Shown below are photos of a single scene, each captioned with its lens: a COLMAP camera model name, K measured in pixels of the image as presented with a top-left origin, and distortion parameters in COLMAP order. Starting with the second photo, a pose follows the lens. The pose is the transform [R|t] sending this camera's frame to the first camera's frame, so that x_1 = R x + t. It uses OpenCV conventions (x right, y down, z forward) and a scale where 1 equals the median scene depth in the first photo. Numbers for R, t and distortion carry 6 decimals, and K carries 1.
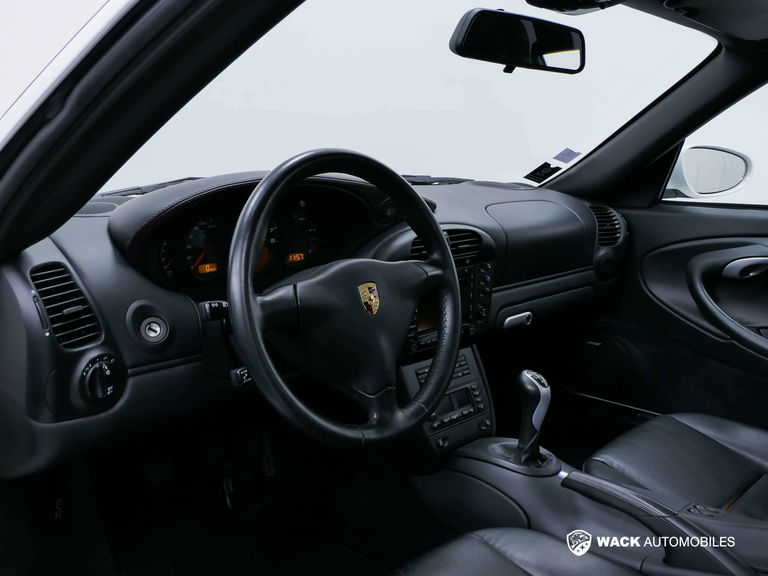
lens RADIAL K [[735.9, 0, 384.0], [0, 735.9, 288.0], [0, 0, 1]] dist [-0.005403, -0.006823]
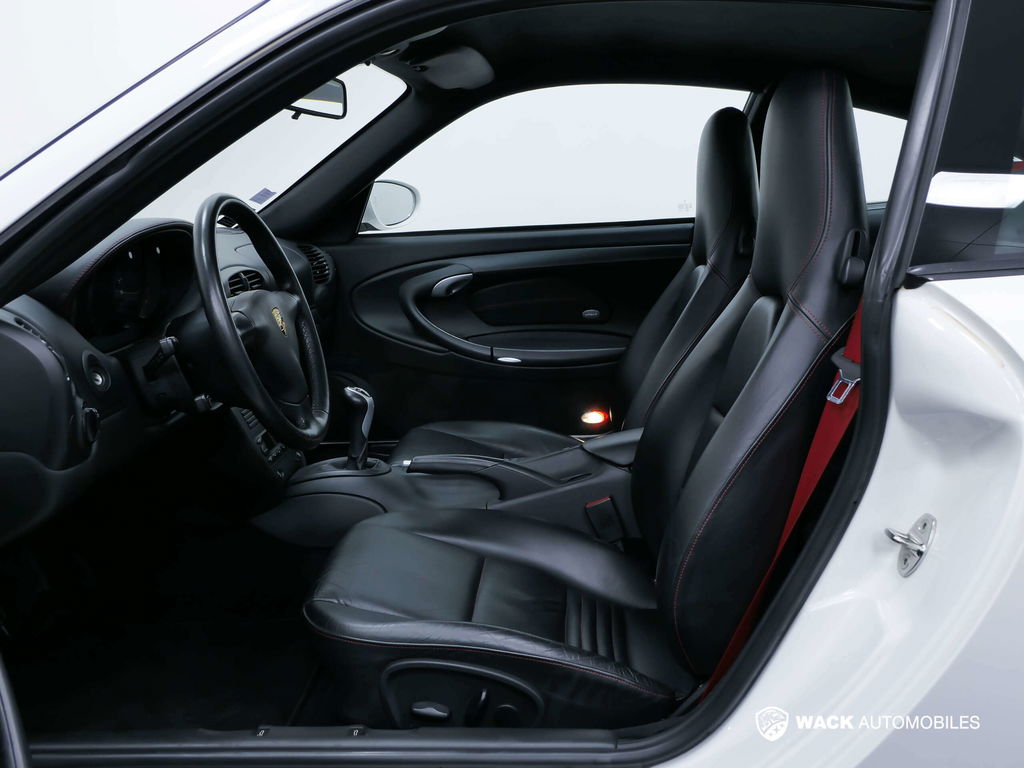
lens RADIAL K [[981.2, 0, 512.0], [0, 981.2, 384.0], [0, 0, 1]] dist [-0.005403, -0.006823]
pose [[0.767397, -0.169841, 0.618268, -0.385379], [0.166347, 0.983999, 0.063839, 0.039704], [-0.619217, 0.053857, 0.783371, -0.226060]]
